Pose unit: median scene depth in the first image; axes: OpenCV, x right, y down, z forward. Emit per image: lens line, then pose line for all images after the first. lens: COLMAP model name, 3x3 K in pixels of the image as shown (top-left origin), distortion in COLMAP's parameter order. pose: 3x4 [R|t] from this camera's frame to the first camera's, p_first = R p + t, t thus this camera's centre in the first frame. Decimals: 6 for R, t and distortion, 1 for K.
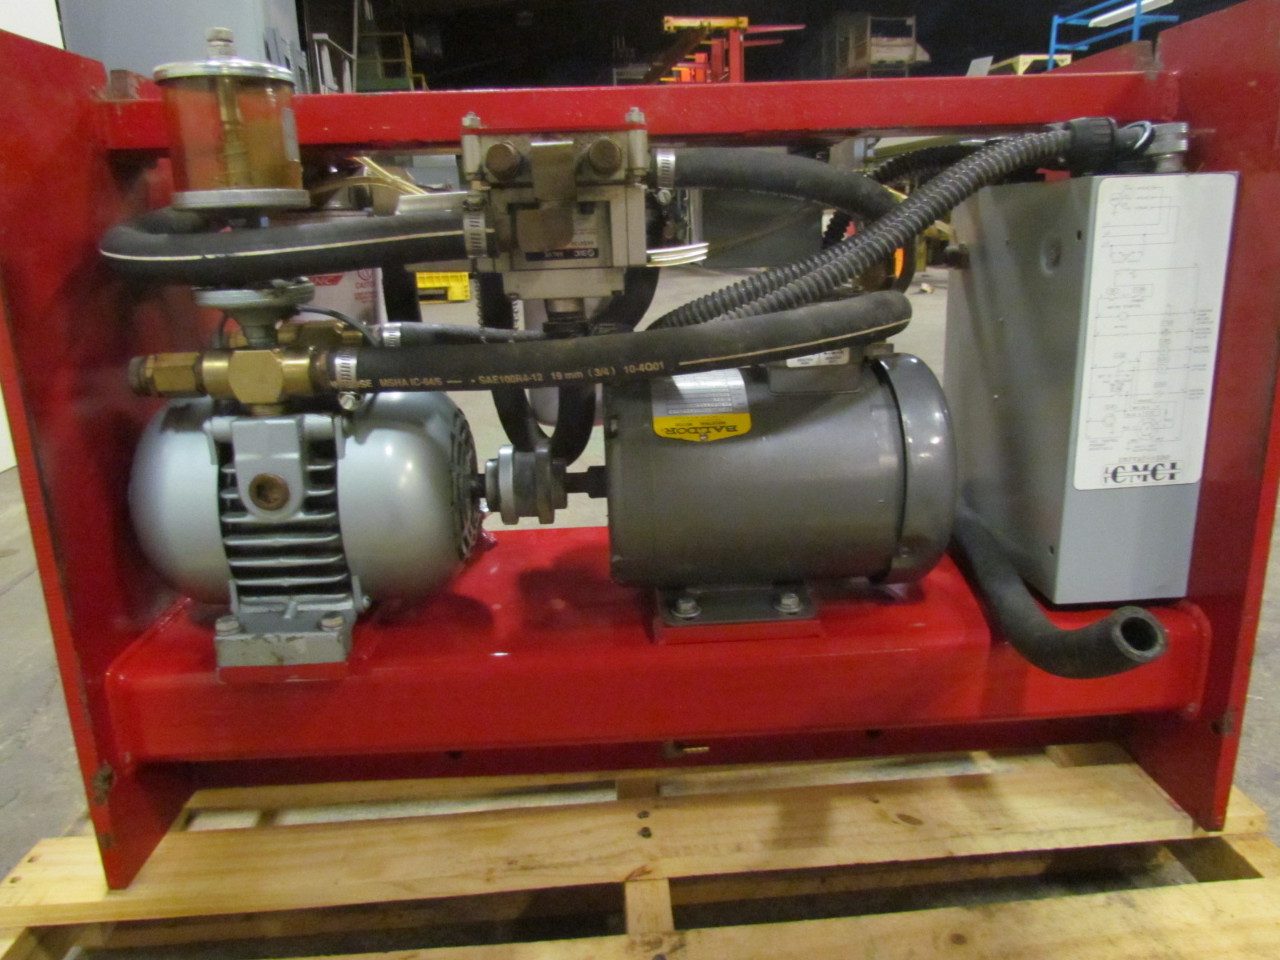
lens RADIAL K [[912.9, 0, 631.0], [0, 912.9, 480.4], [0, 0, 1]] dist [-0.019476, 0.003706]
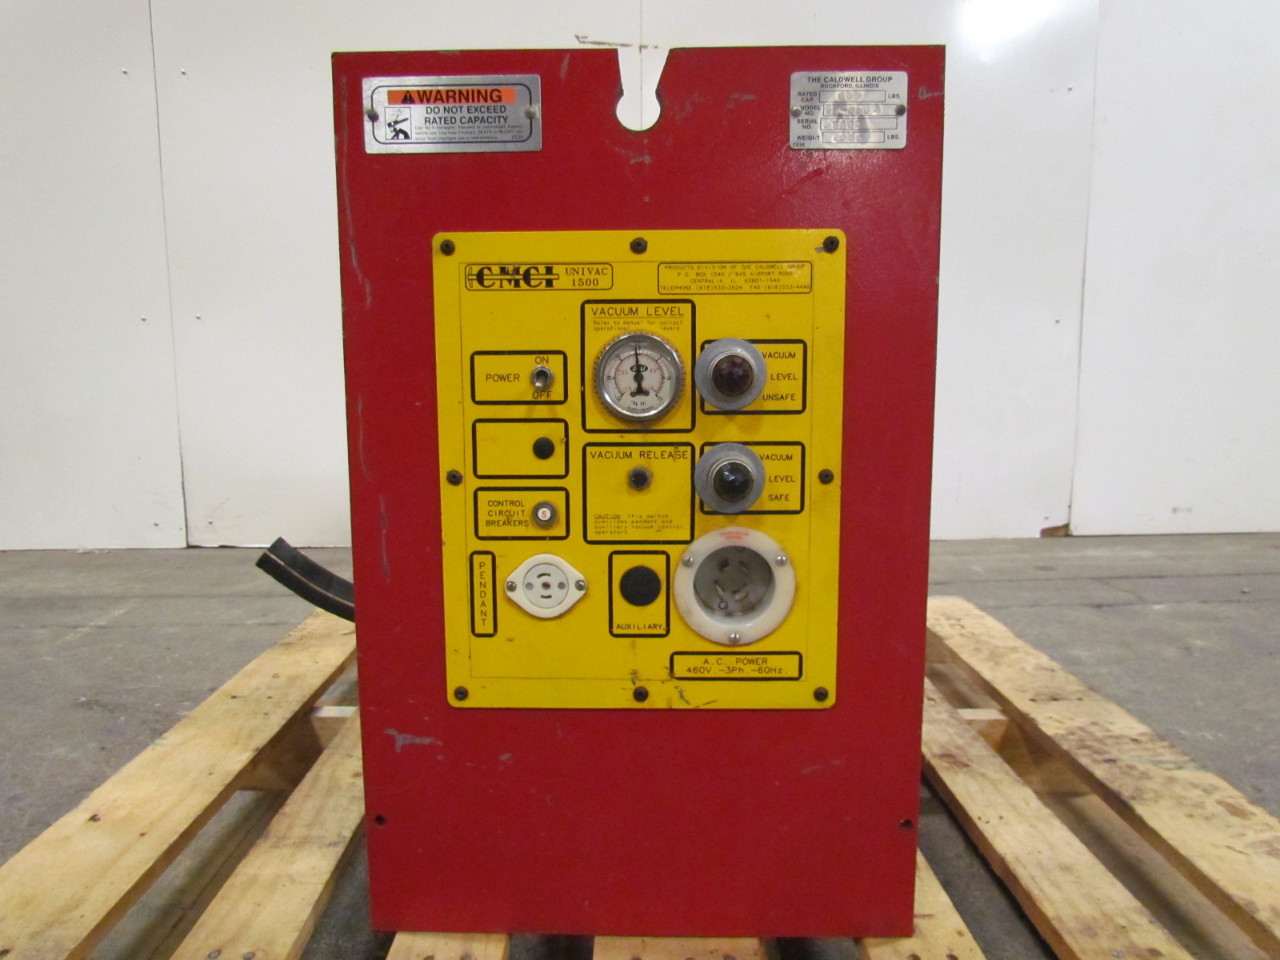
lens RADIAL K [[912.9, 0, 631.0], [0, 912.9, 480.4], [0, 0, 1]] dist [-0.019476, 0.003706]
pose [[-0.073759, 0.162040, -0.984024, 1.633906], [-0.255194, 0.950793, 0.175696, -0.311862], [0.964072, 0.264076, -0.028778, 1.284959]]
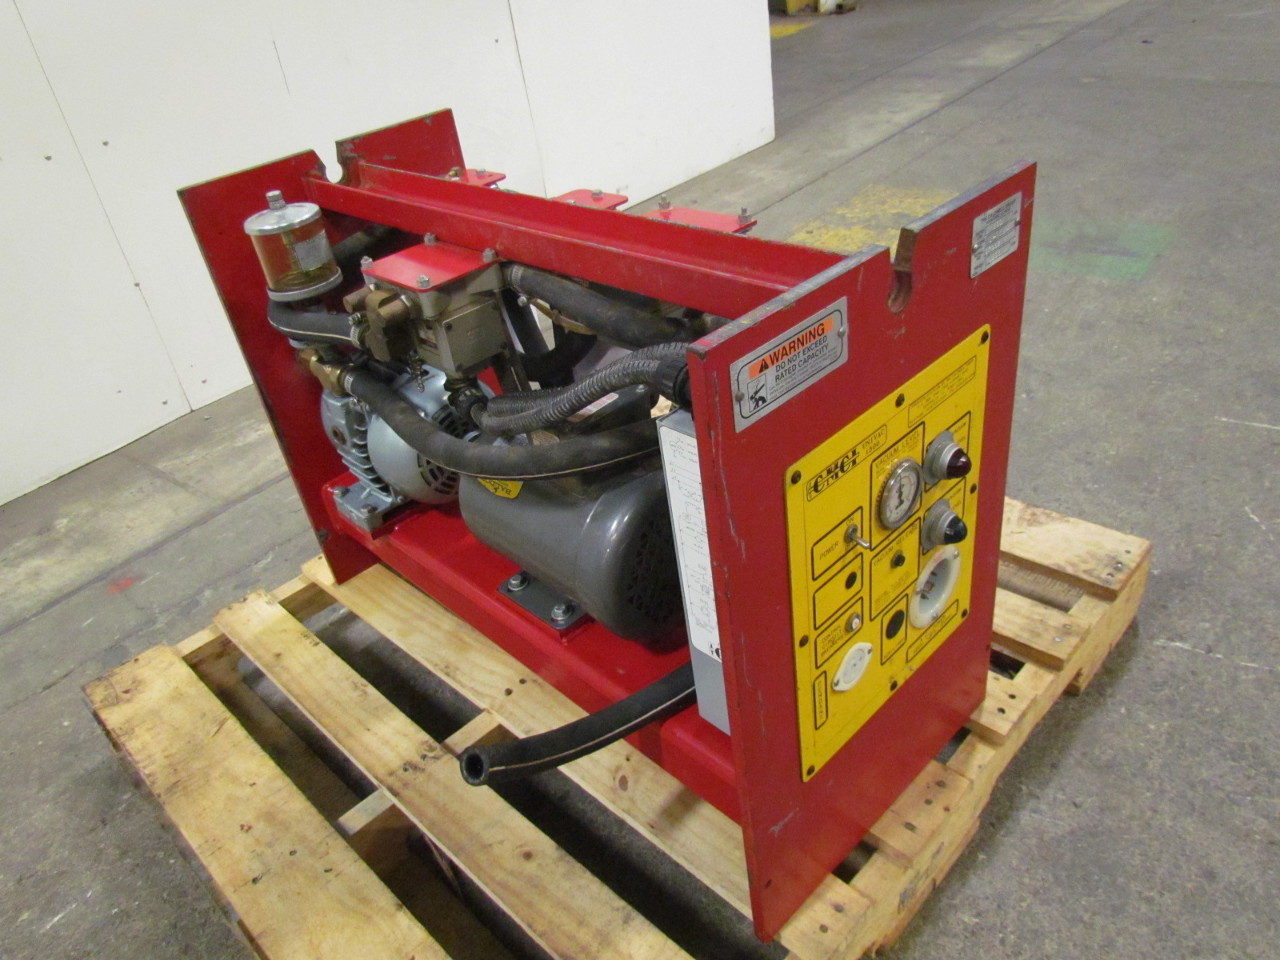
lens RADIAL K [[912.9, 0, 631.0], [0, 912.9, 480.4], [0, 0, 1]] dist [-0.019476, 0.003706]
pose [[0.651572, 0.360592, -0.667403, 1.230063], [-0.078518, 0.907131, 0.413459, -0.706765], [0.754512, -0.216995, 0.619374, 0.291274]]
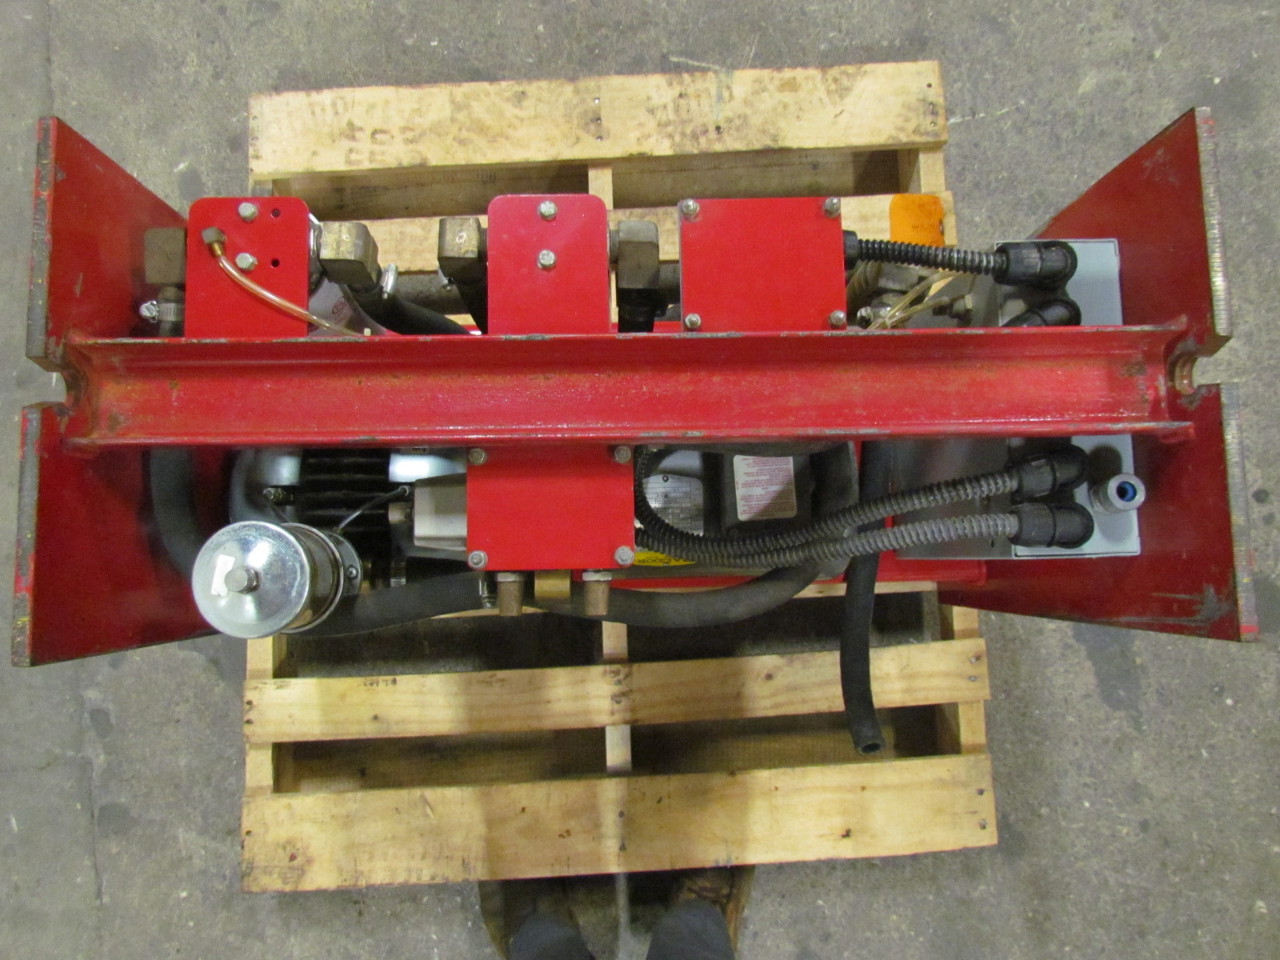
lens RADIAL K [[913.5, 0, 637.4], [0, 913.5, 485.4], [0, 0, 1]] dist [-0.034449, 0.000096]
pose [[0.998619, 0.028412, 0.044200, -0.026169], [-0.051274, 0.343098, 0.937899, -1.427975], [0.011482, -0.938870, 0.344081, 0.672493]]
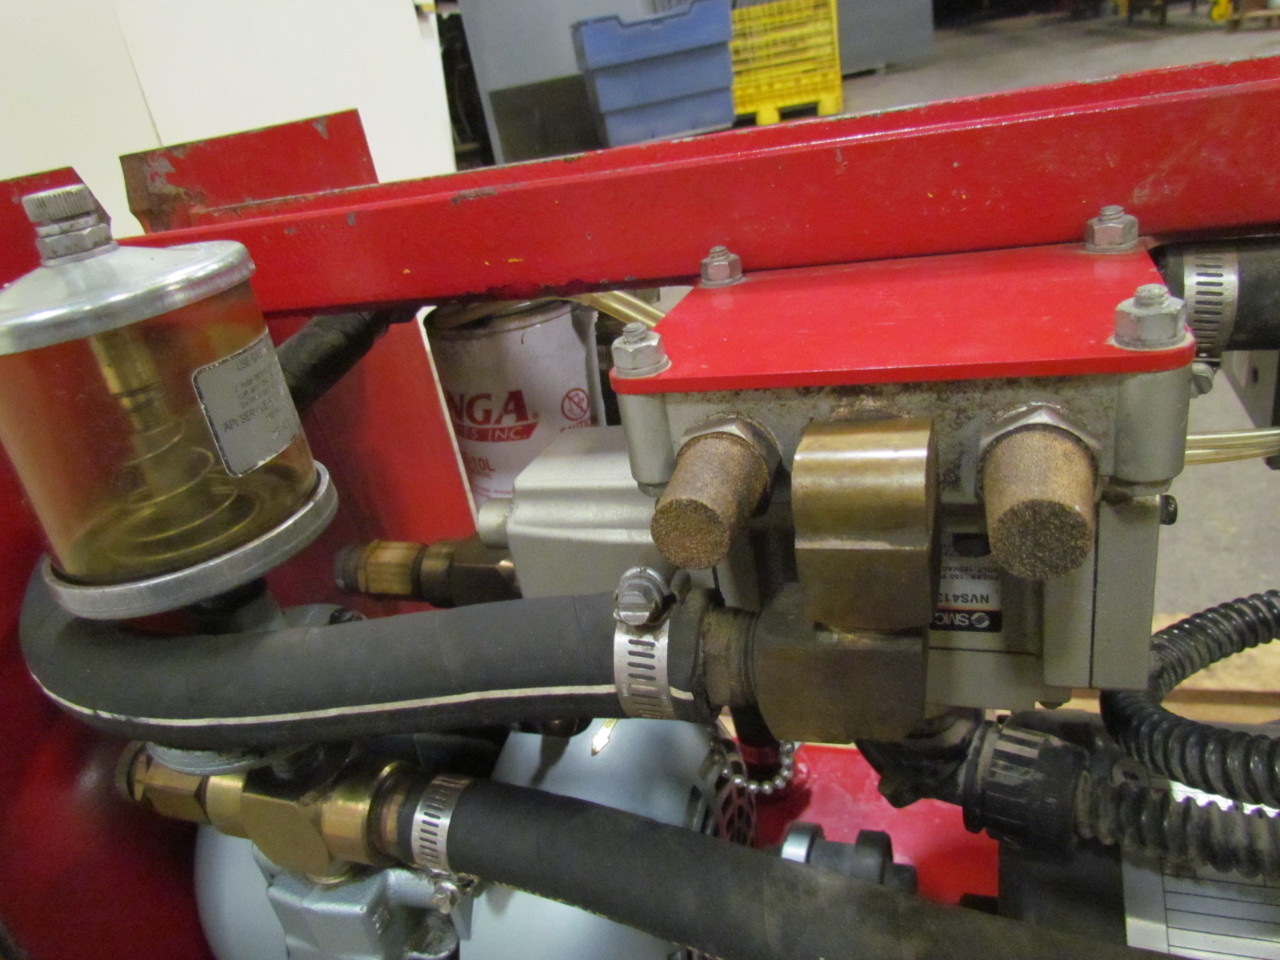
lens RADIAL K [[901.0, 0, 633.5], [0, 901.0, 457.3], [0, 0, 1]] dist [-0.013940, 0.000786]
pose [[0.918145, 0.036627, -0.394549, -0.033331], [0.039535, 0.982282, 0.183189, -0.403218], [0.394268, -0.183792, 0.900429, 0.642667]]
